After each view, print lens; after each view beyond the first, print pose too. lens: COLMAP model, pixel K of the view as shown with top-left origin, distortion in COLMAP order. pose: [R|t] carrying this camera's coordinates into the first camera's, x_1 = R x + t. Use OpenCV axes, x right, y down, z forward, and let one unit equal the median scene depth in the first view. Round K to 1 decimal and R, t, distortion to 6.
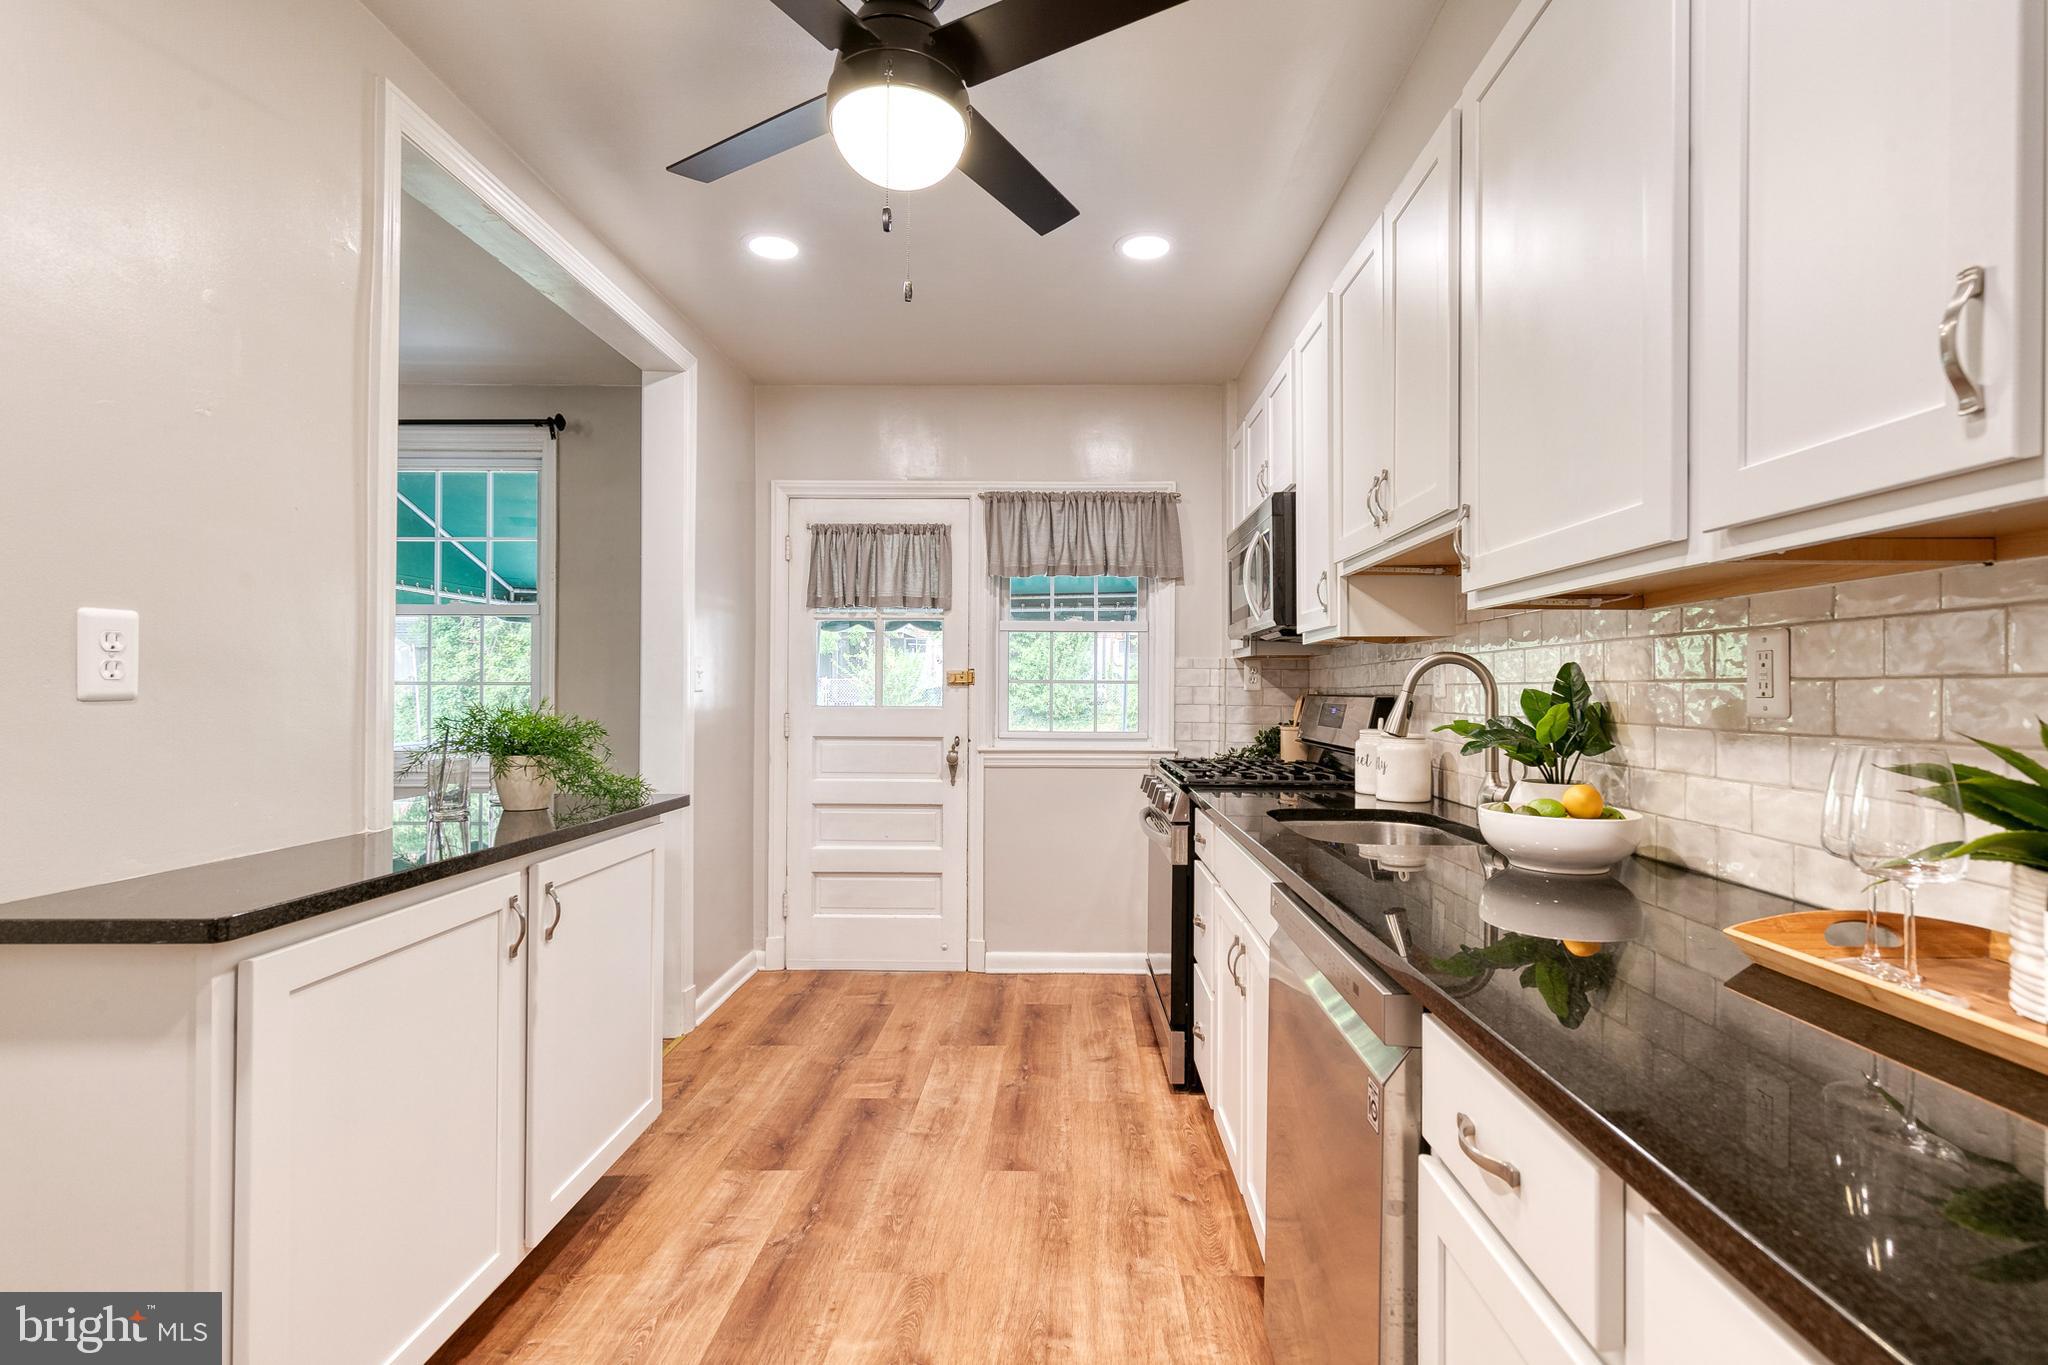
lens RADIAL K [[941.4, 0, 1041.9], [0, 941.4, 688.9], [0, 0, 1]] dist [0.014722, -0.001183]
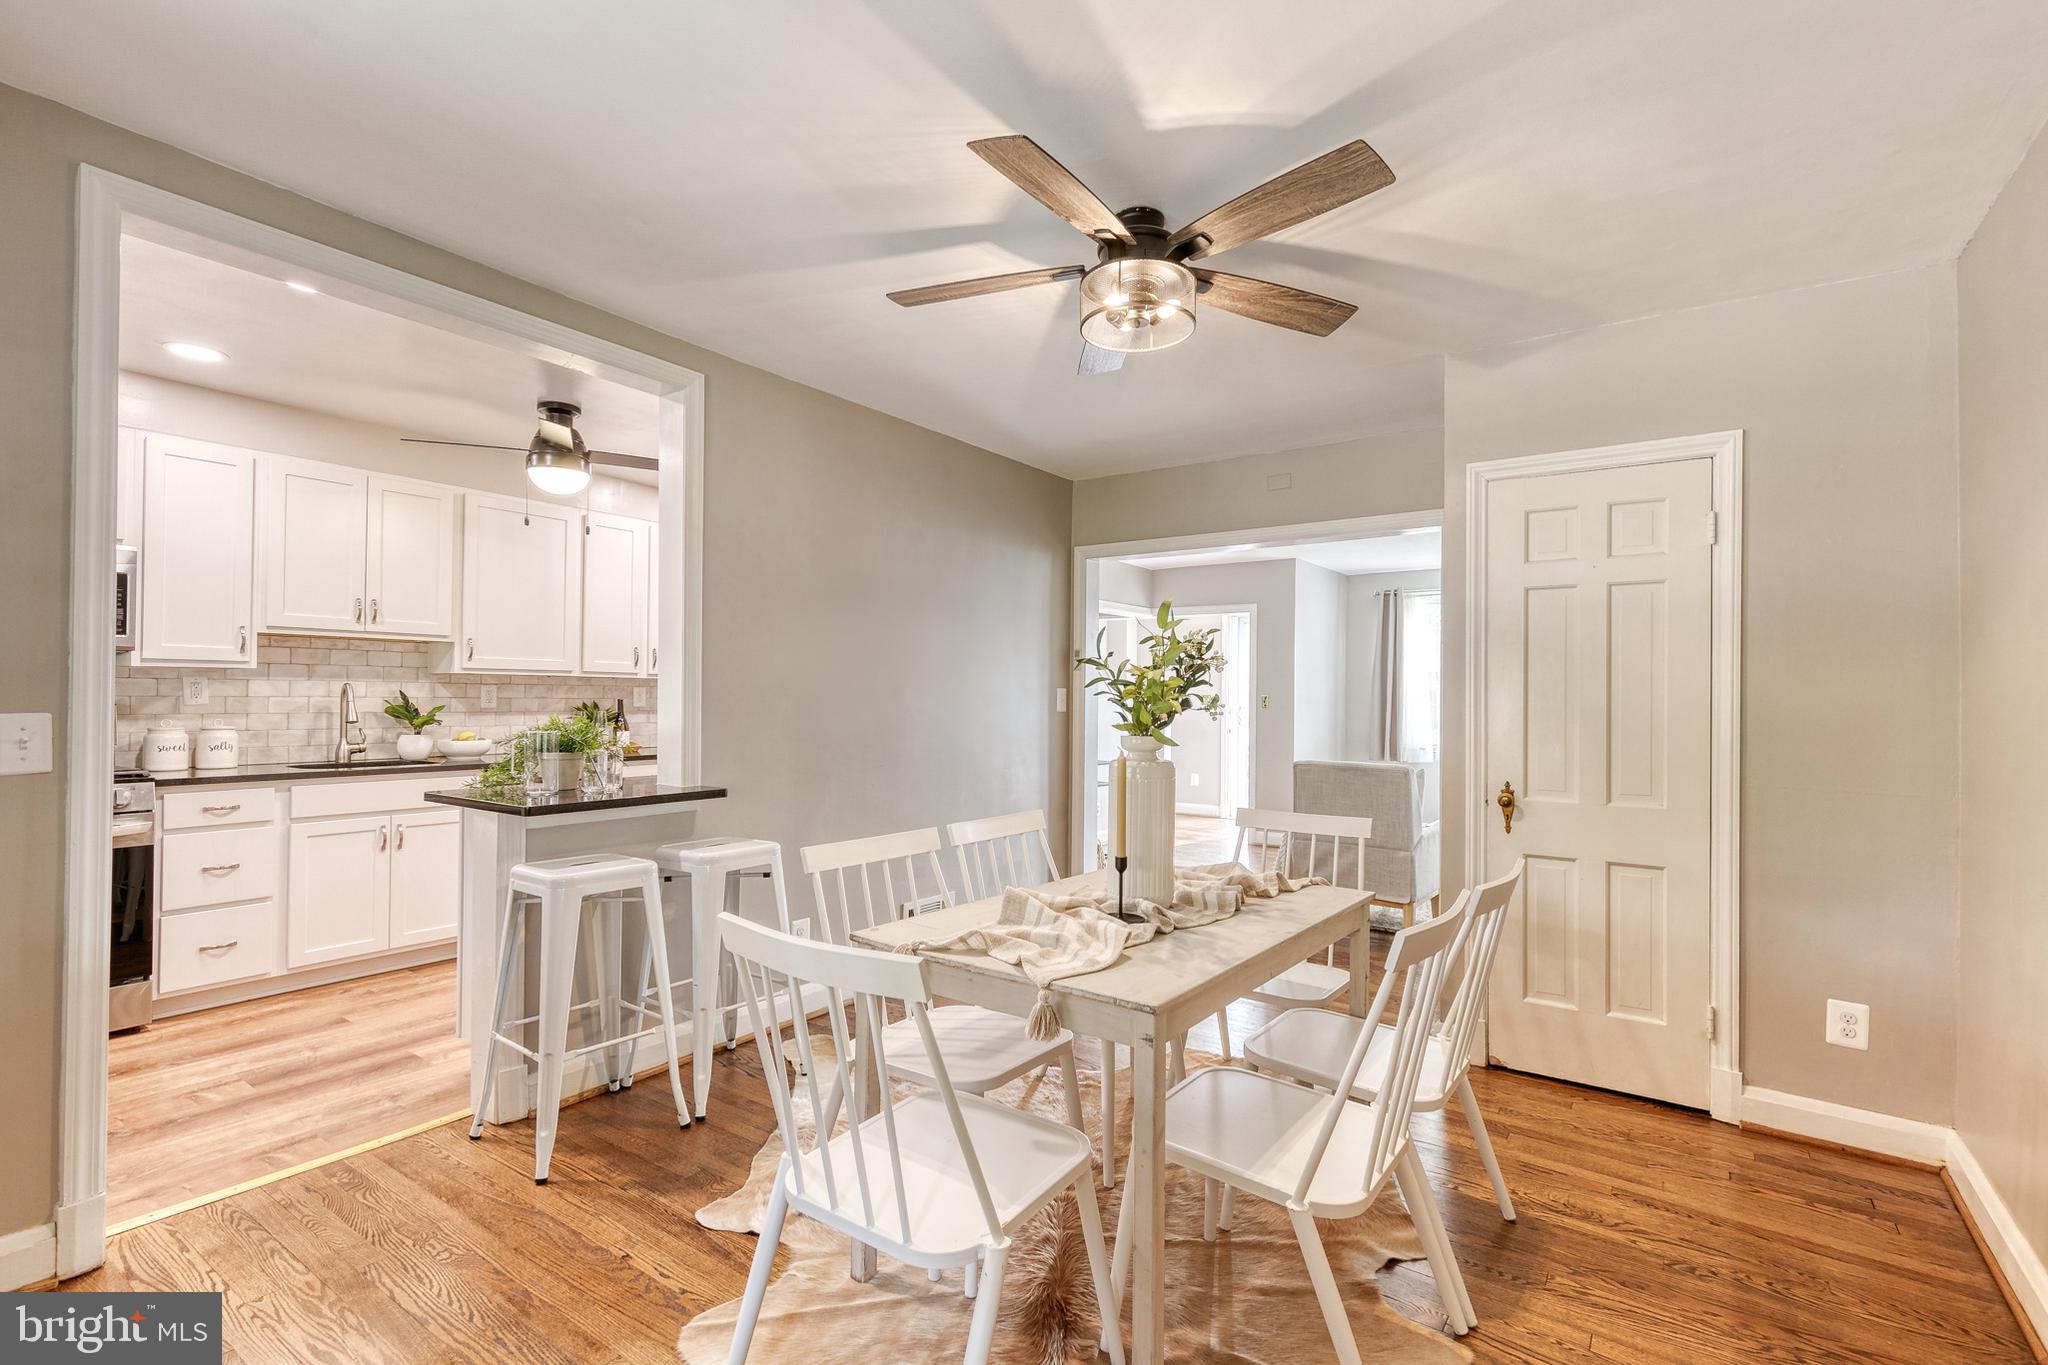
lens RADIAL K [[941.4, 0, 1027.6], [0, 941.4, 695.7], [0, 0, 1]] dist [0.014722, -0.001183]
pose [[-0.823008, -0.003468, 0.568020, -1.818304], [-0.006336, 0.999975, -0.003076, -0.012157], [-0.567995, -0.006131, -0.823009, 1.661927]]
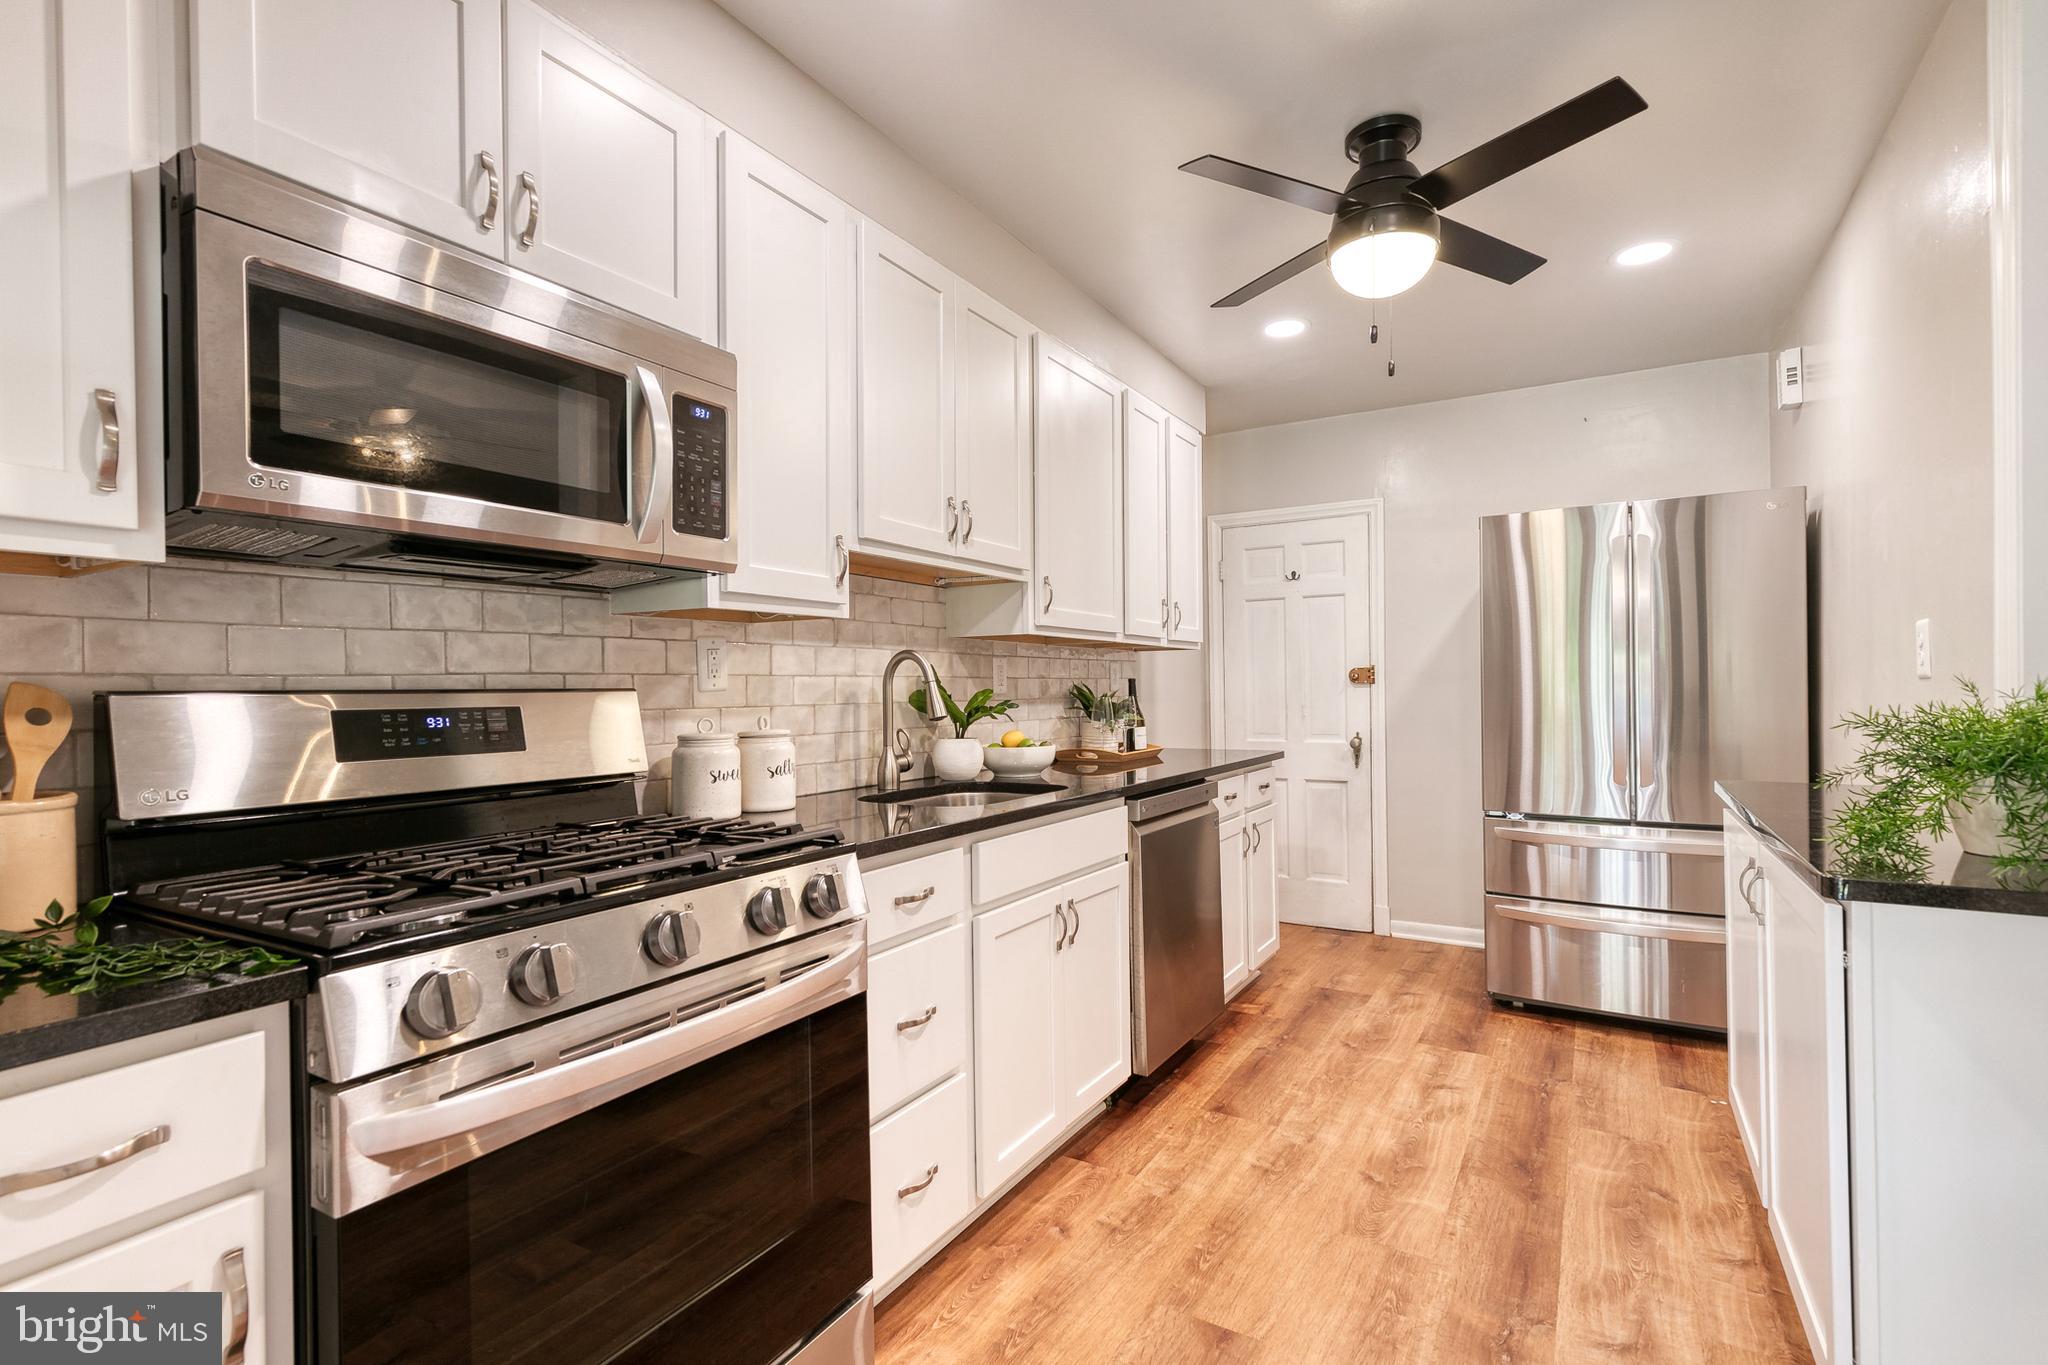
lens RADIAL K [[941.4, 0, 1042.4], [0, 941.4, 682.0], [0, 0, 1]] dist [0.014722, -0.001183]
pose [[-0.874213, 0.011262, 0.485412, -0.274949], [0.009328, 0.999936, -0.006400, 0.009558], [-0.485453, -0.001067, -0.874262, 1.742902]]
